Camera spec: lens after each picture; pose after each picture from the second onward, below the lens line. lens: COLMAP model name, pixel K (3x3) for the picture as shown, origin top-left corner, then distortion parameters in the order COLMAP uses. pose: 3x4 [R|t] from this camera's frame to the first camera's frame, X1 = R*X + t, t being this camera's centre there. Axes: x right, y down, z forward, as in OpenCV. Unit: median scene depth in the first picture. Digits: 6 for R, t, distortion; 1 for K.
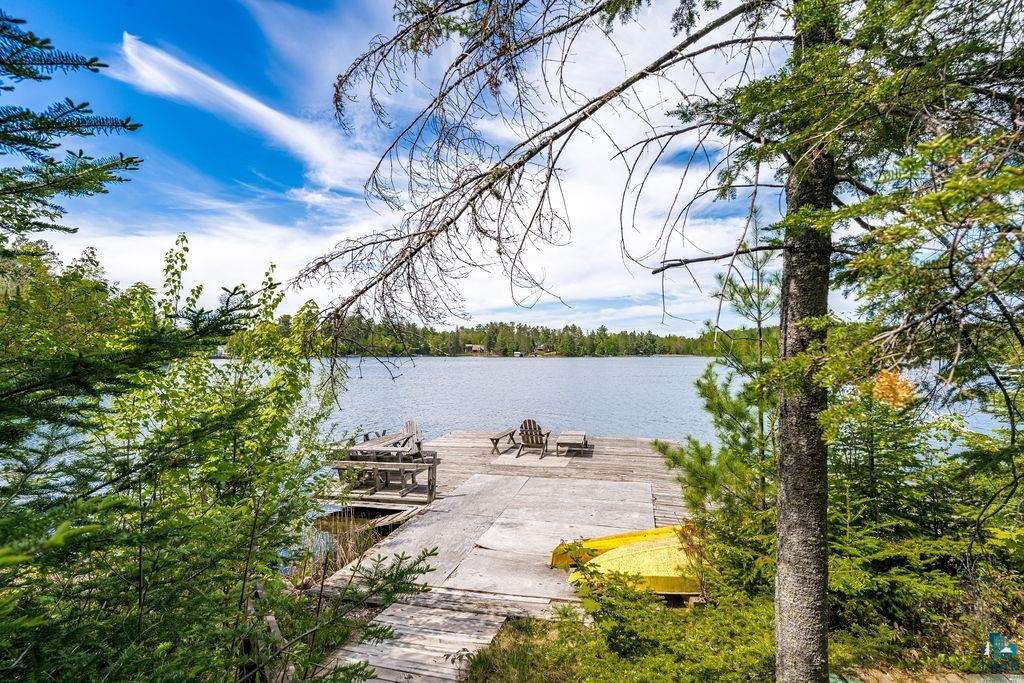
lens RADIAL K [[487.4, 0, 518.3], [0, 487.4, 342.9], [0, 0, 1]] dist [0.000473, 0.001055]
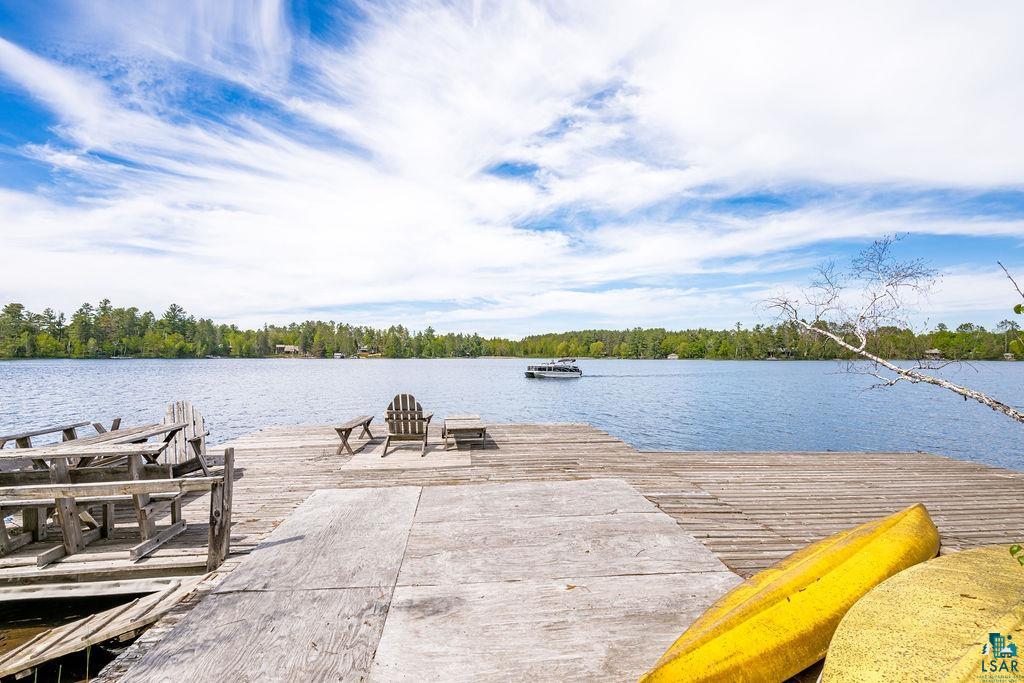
lens RADIAL K [[487.4, 0, 518.3], [0, 487.4, 342.9], [0, 0, 1]] dist [0.000473, 0.001055]
pose [[0.937990, 0.010711, 0.346497, -0.050421], [-0.008777, 0.999936, -0.007151, 0.081584], [-0.346551, 0.003666, 0.938024, 0.313577]]
